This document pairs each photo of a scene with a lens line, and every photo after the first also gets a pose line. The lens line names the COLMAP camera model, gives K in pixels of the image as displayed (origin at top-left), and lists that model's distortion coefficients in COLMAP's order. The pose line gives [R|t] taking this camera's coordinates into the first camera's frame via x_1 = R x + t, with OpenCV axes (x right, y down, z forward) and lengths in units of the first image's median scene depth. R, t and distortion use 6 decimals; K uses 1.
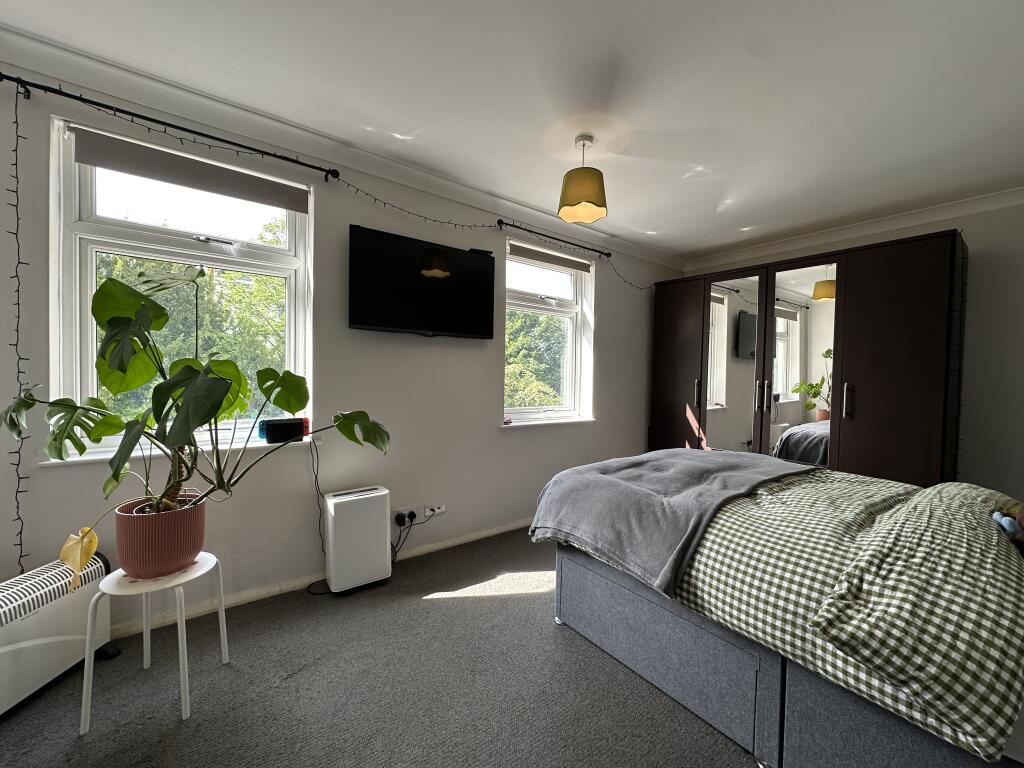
lens RADIAL K [[420.2, 0, 512.0], [0, 420.2, 384.0], [0, 0, 1]] dist [-0.000483, -0.000050]
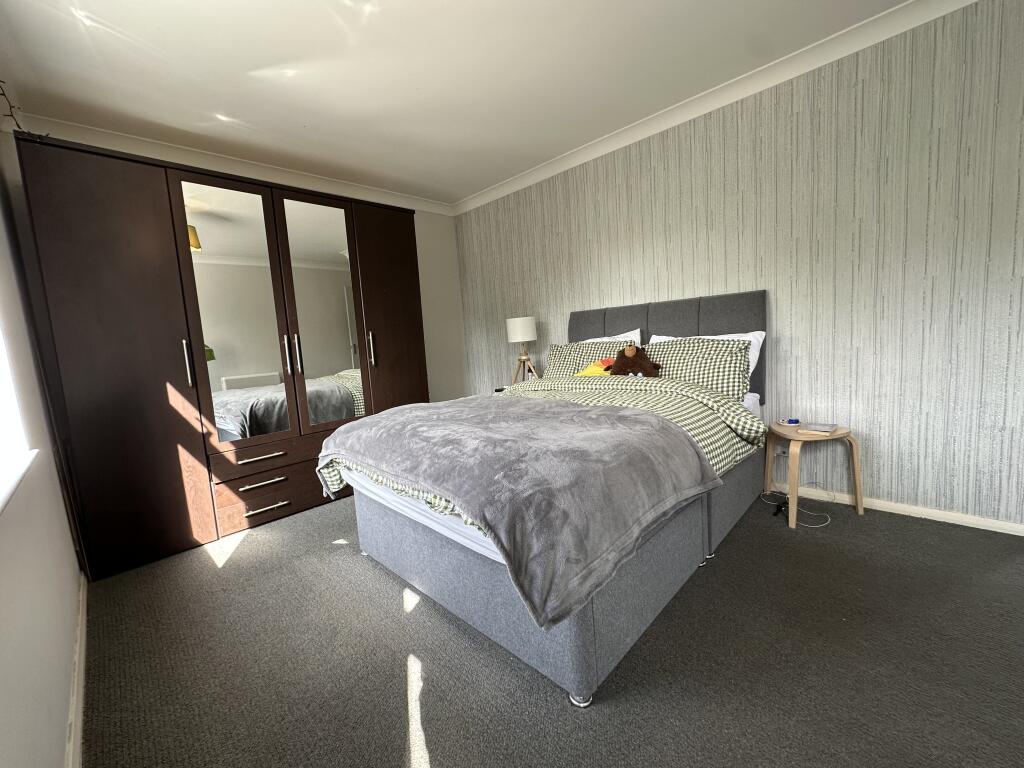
lens RADIAL K [[408.1, 0, 512.0], [0, 408.1, 384.0], [0, 0, 1]] dist [-0.000499, 0.000021]
pose [[-0.133204, -0.126623, 0.982967, -0.244626], [0.109491, 0.983854, 0.141575, 0.021440], [-0.985022, 0.126484, -0.117189, 0.696340]]
